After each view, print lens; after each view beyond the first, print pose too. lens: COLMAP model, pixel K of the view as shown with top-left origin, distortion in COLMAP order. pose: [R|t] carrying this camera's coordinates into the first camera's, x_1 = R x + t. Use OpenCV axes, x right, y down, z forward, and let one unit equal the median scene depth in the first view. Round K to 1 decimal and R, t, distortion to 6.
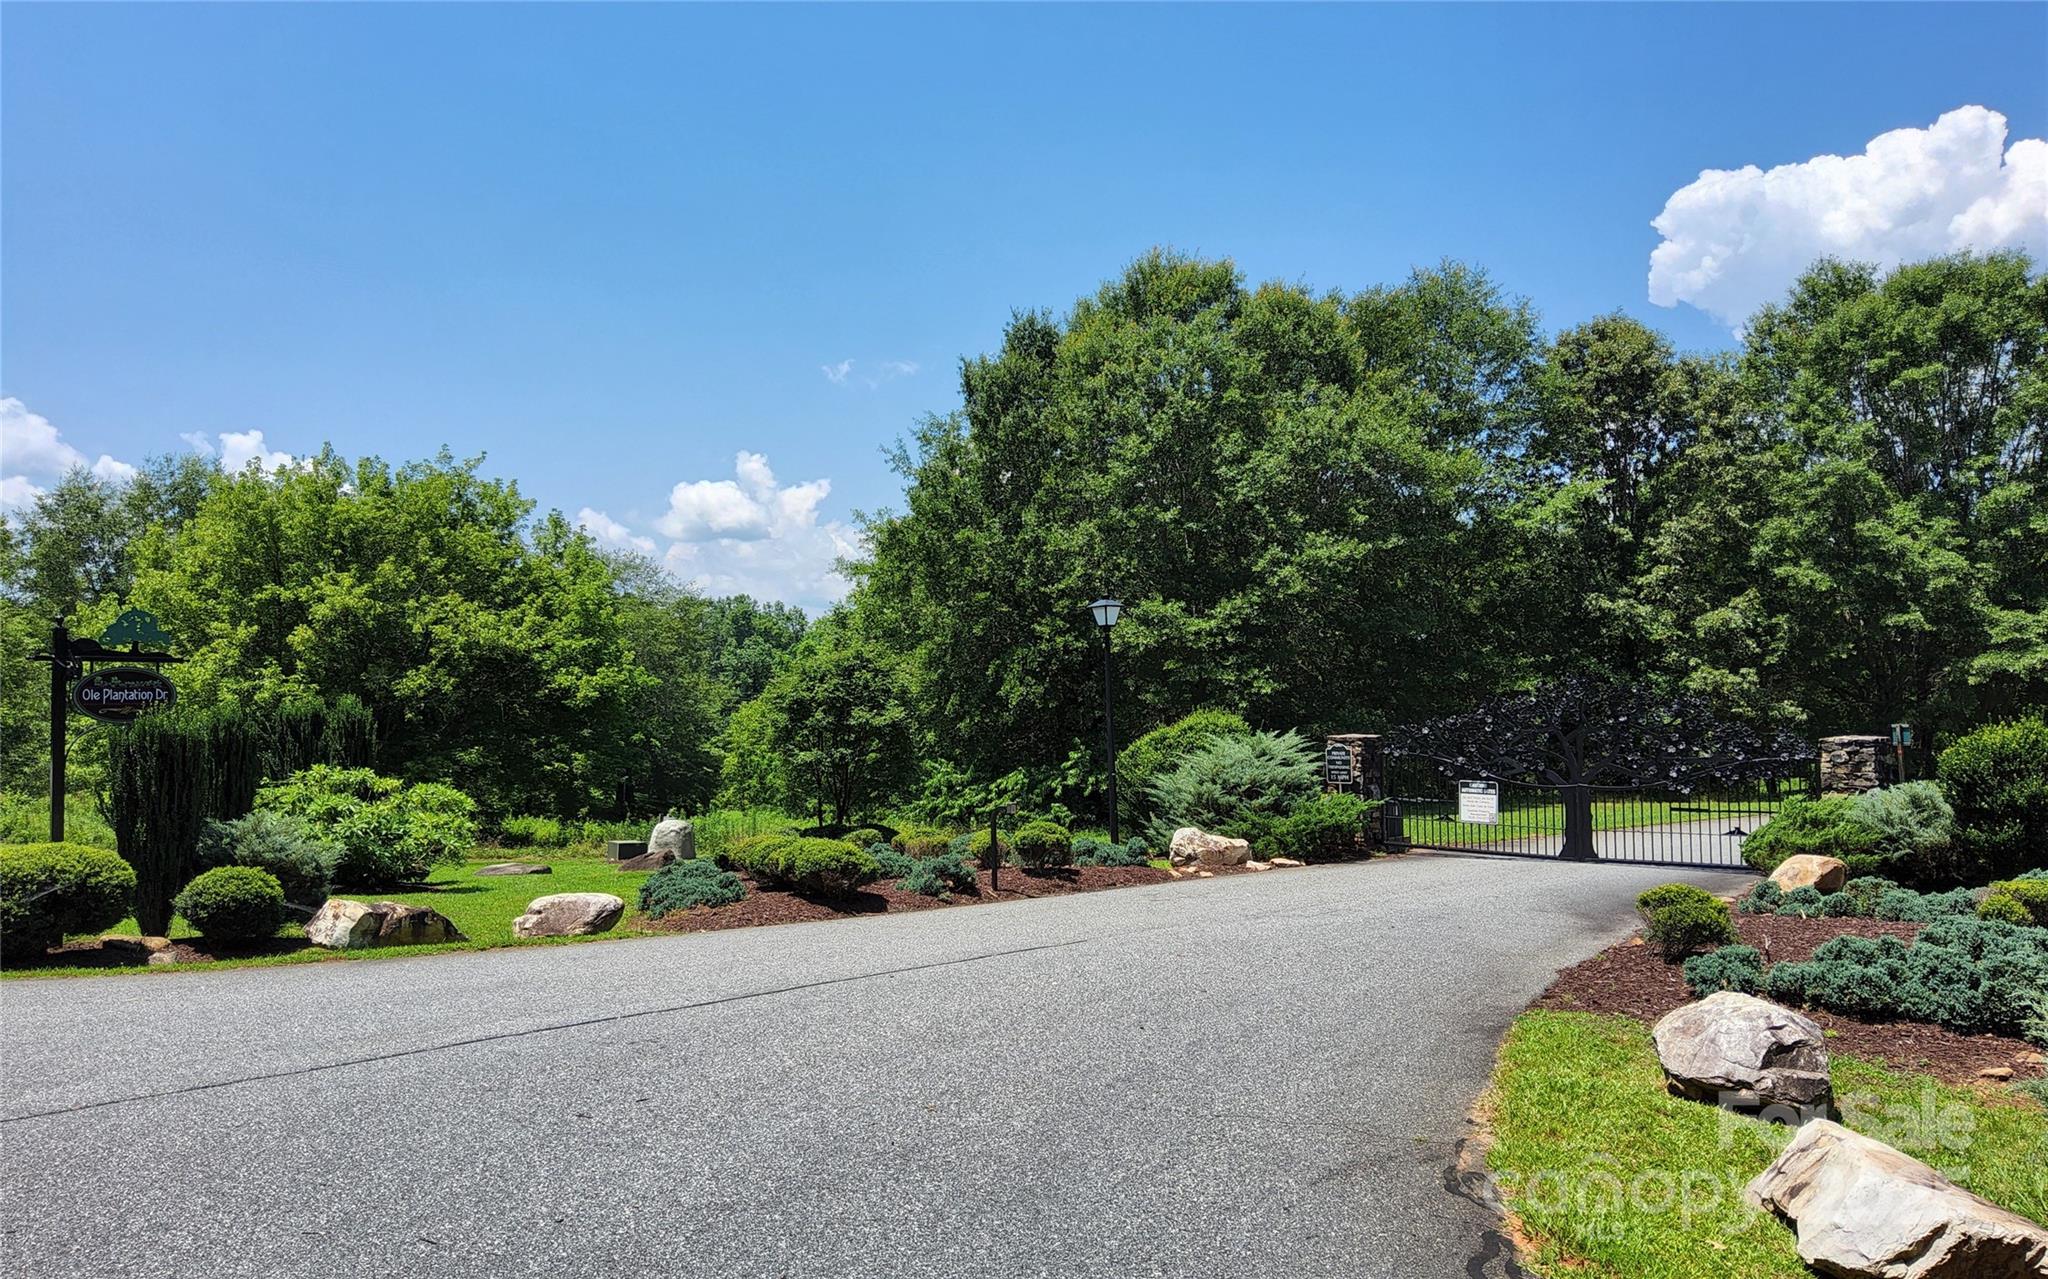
lens RADIAL K [[1526.2, 0, 1022.4], [0, 1526.2, 650.2], [0, 0, 1]] dist [0.114316, -0.226203]
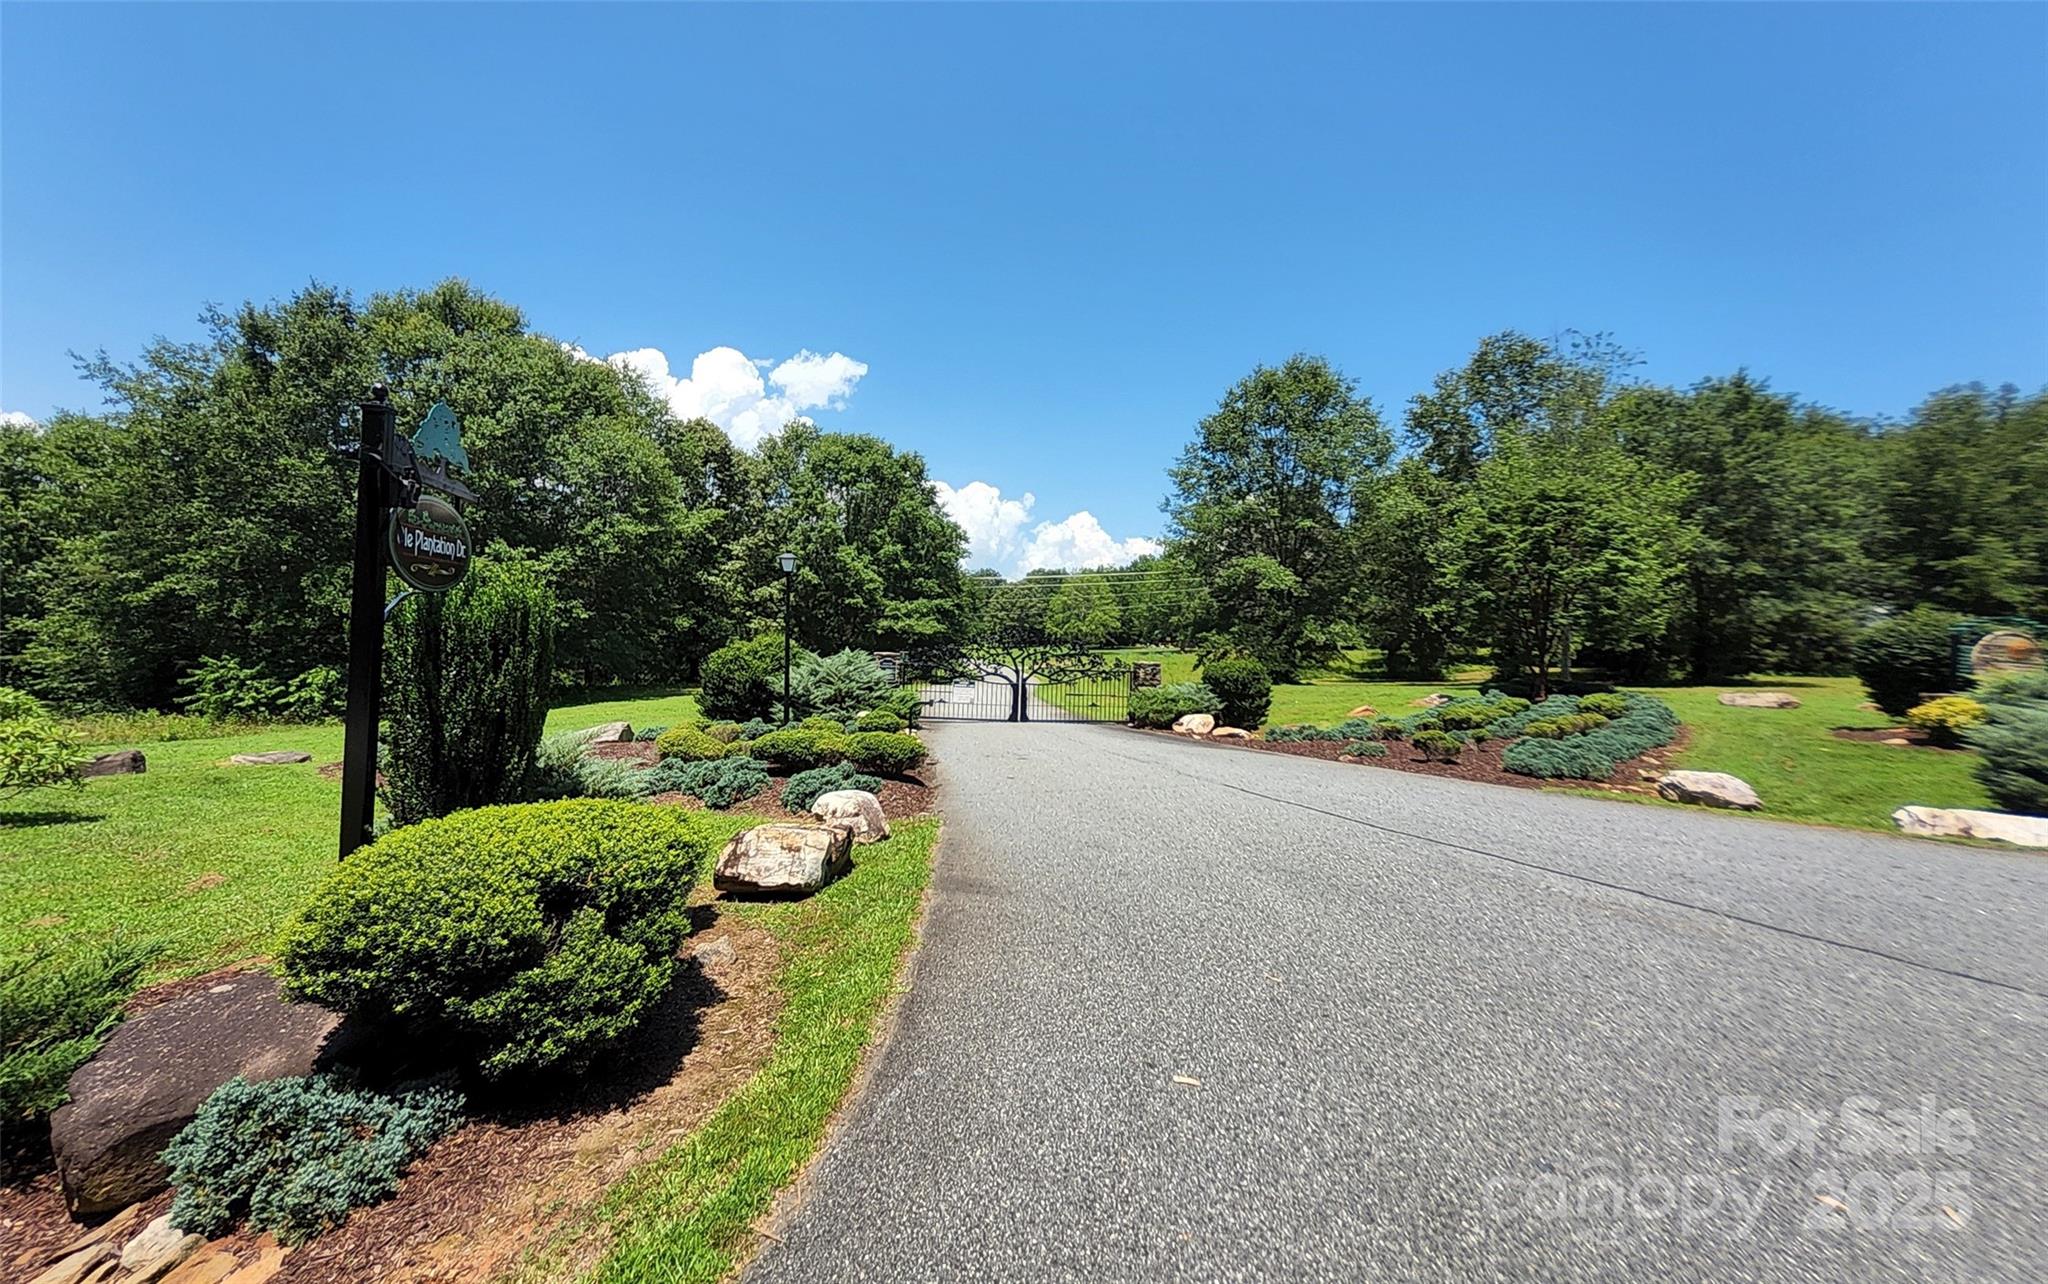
lens RADIAL K [[797.7, 0, 1017.6], [0, 797.7, 643.3], [0, 0, 1]] dist [0.000595, -0.012024]
pose [[0.562541, 0.038178, 0.825888, -0.200513], [-0.075499, 0.997132, 0.005332, 0.014648], [-0.823315, -0.065353, 0.563809, 0.193802]]
